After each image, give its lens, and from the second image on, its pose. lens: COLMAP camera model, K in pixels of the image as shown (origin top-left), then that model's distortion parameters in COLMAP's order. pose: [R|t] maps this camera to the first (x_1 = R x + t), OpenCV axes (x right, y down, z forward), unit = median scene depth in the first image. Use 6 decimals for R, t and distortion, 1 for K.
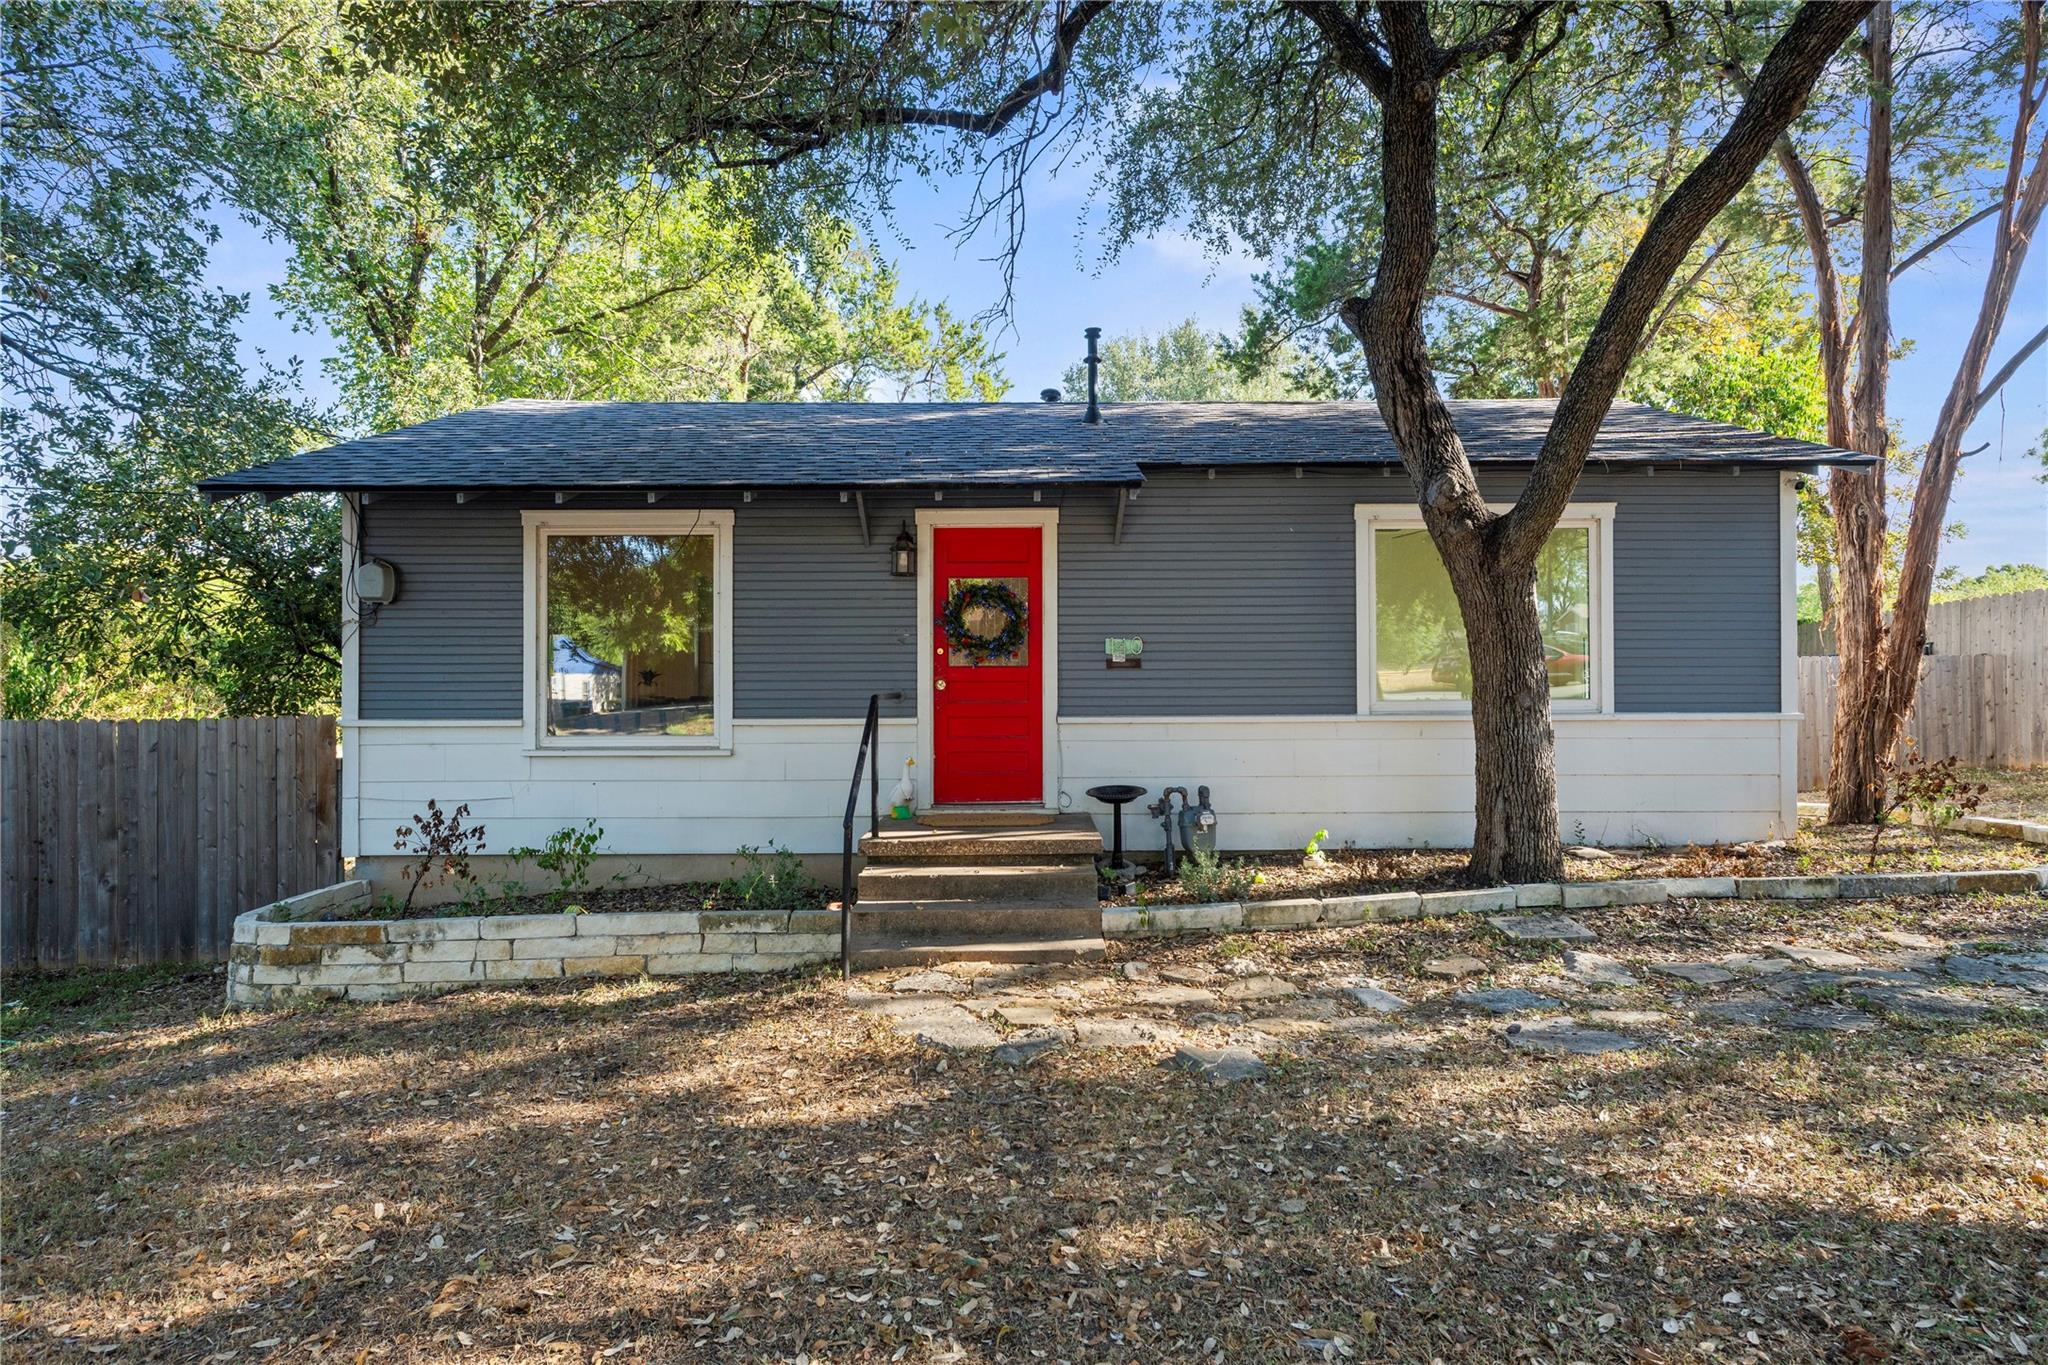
lens RADIAL K [[1057.8, 0, 976.8], [0, 1057.8, 687.4], [0, 0, 1]] dist [-0.003466, -0.000586]
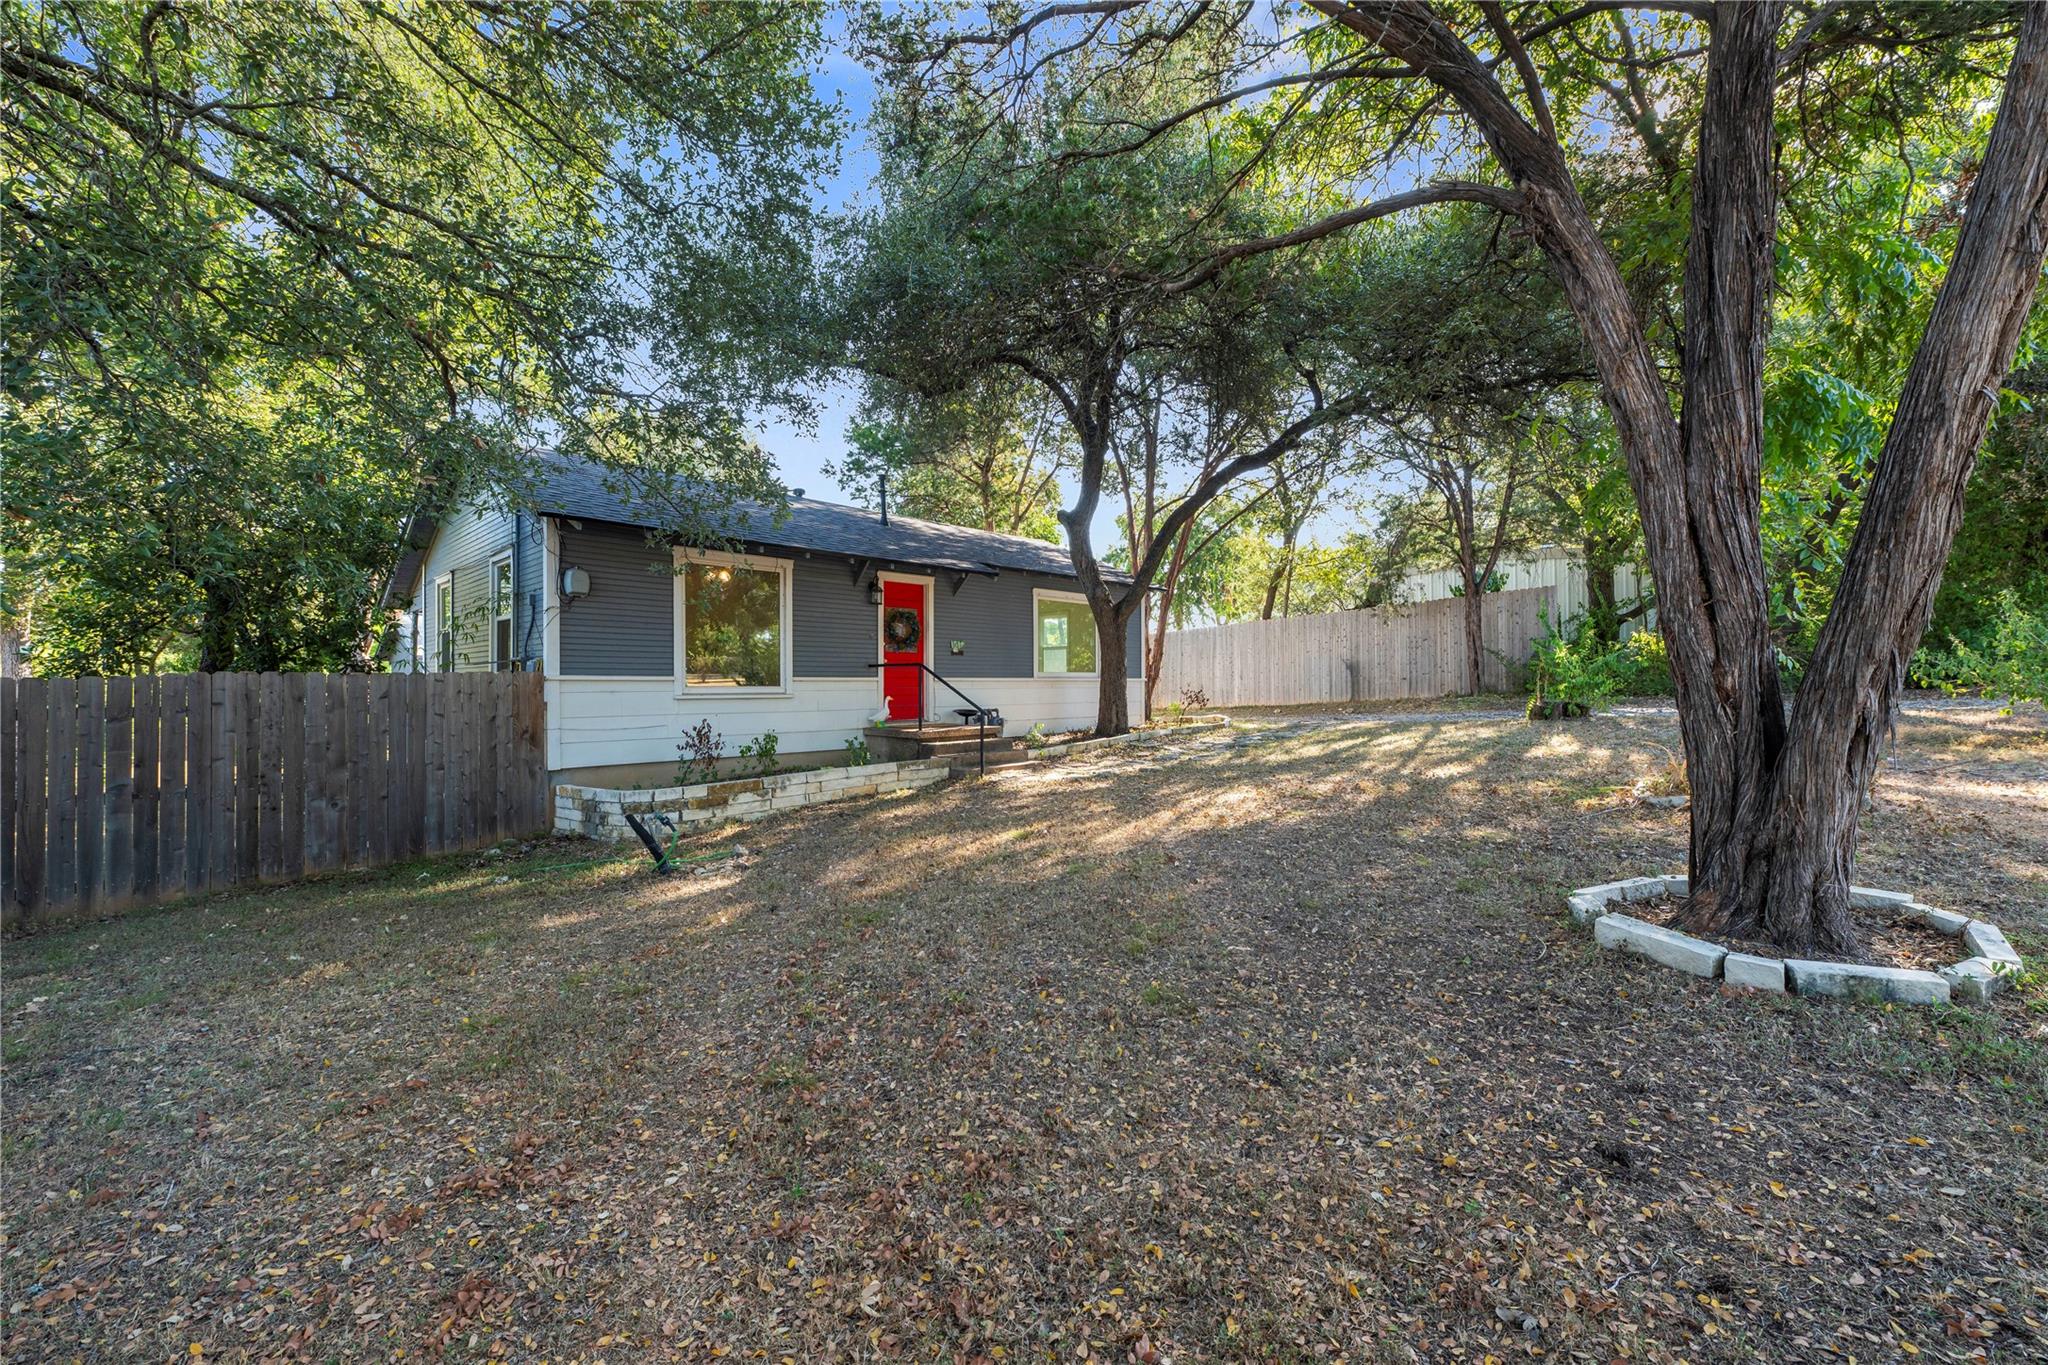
lens RADIAL K [[811.8, 0, 1031.9], [0, 811.8, 692.9], [0, 0, 1]] dist [-0.000390, -0.000064]
pose [[0.690901, -0.003944, 0.722938, -0.947682], [-0.000994, 0.999979, 0.006406, 0.047994], [-0.722948, -0.005144, 0.690883, -0.243706]]
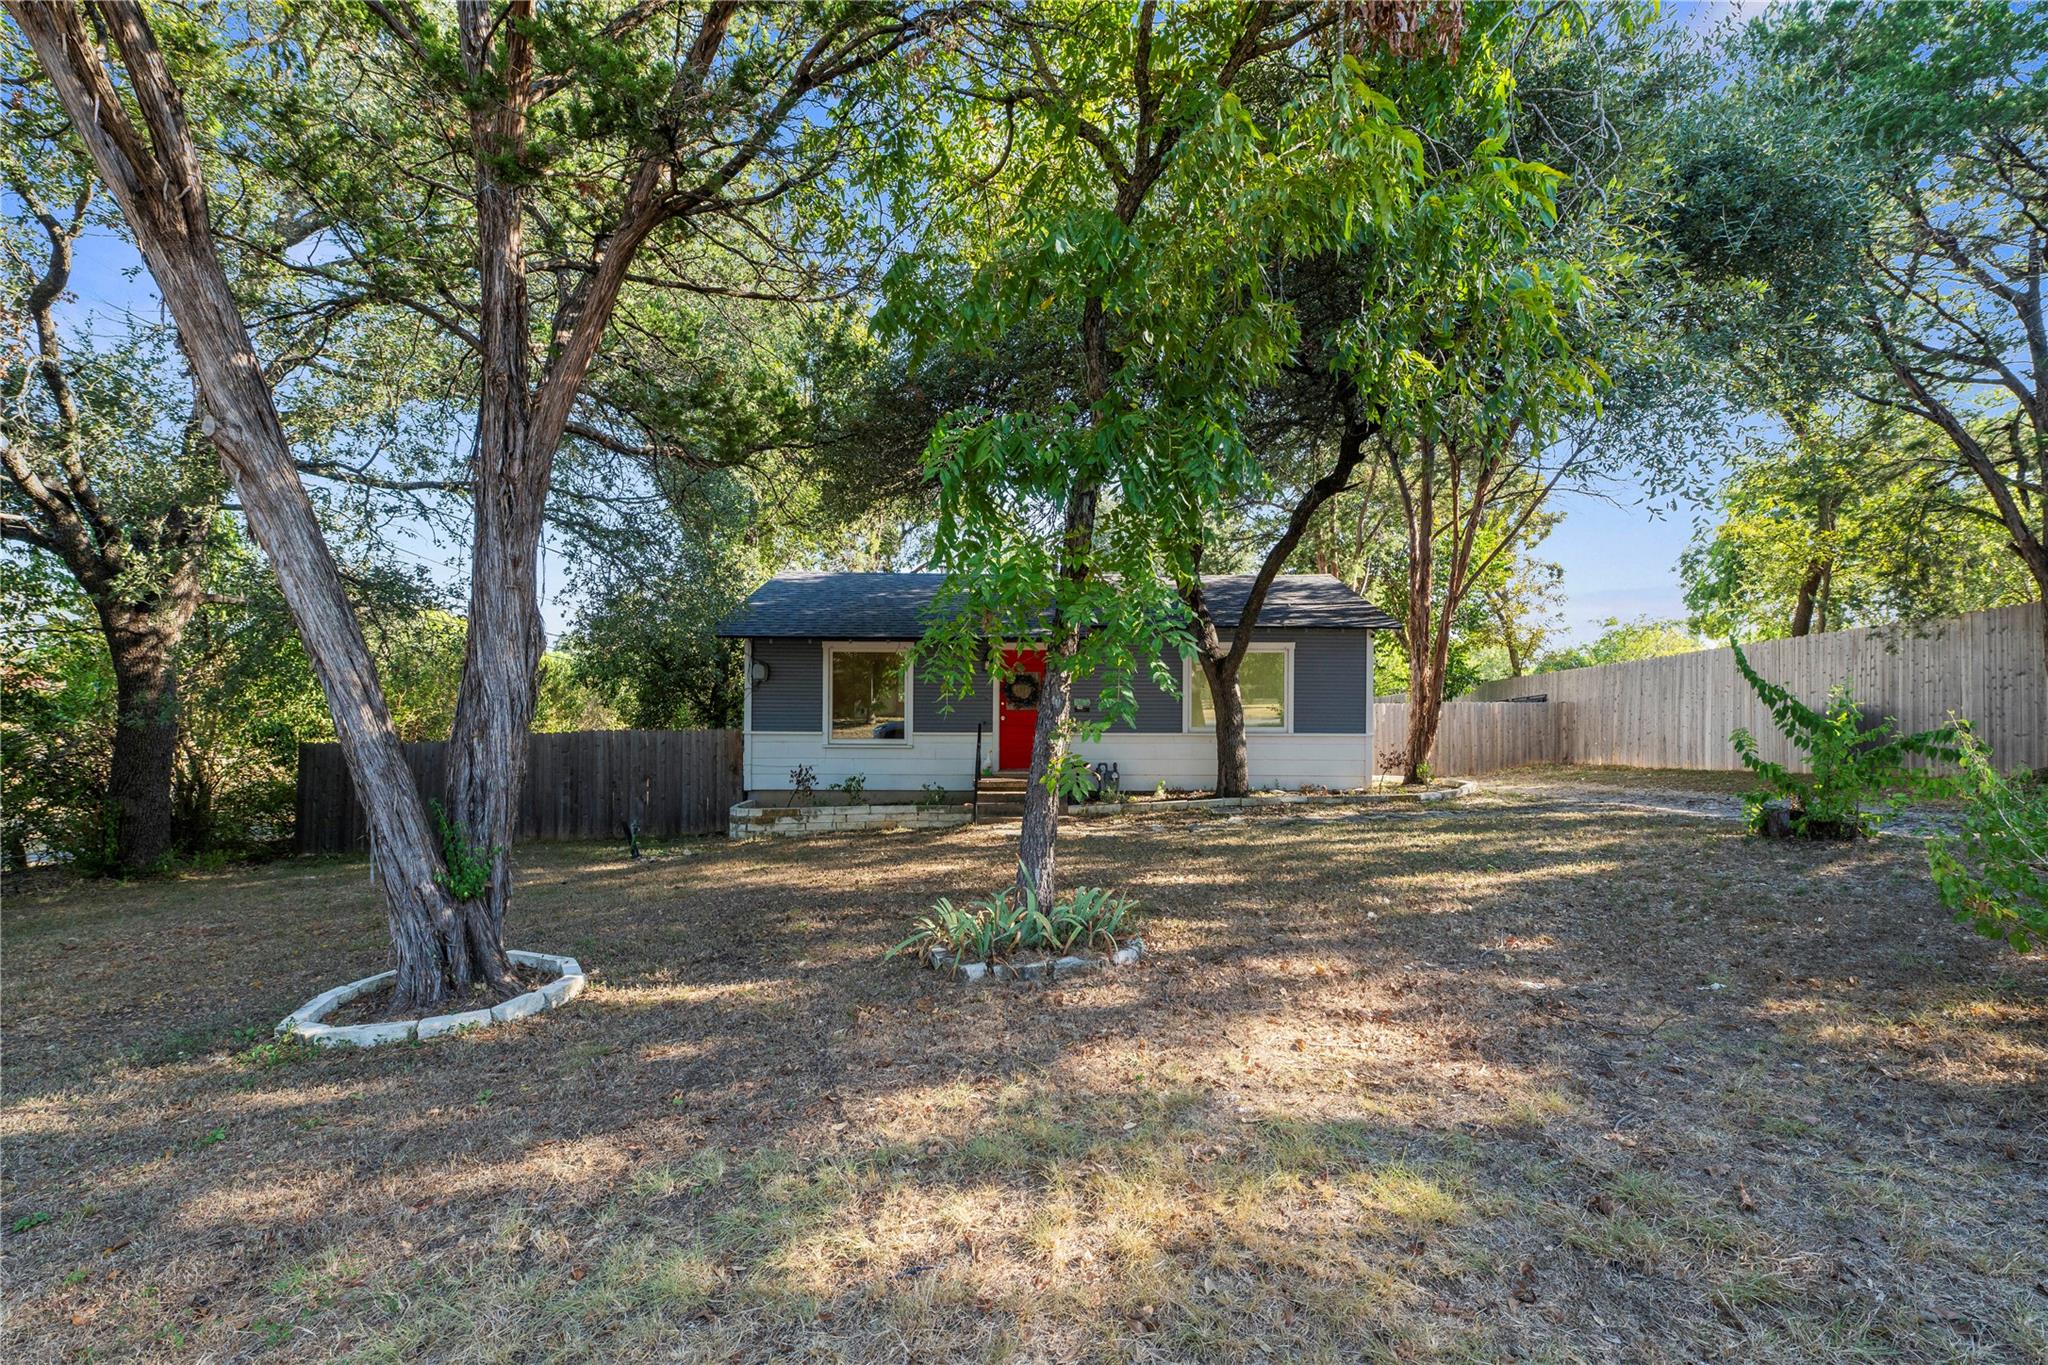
lens RADIAL K [[819.8, 0, 1041.4], [0, 819.8, 720.4], [0, 0, 1]] dist [-0.000563, 0.000288]
pose [[0.998648, 0.011178, 0.050761, -0.042263], [-0.012193, 0.999731, 0.019717, -0.035778], [-0.050527, -0.020310, 0.998516, -0.826893]]
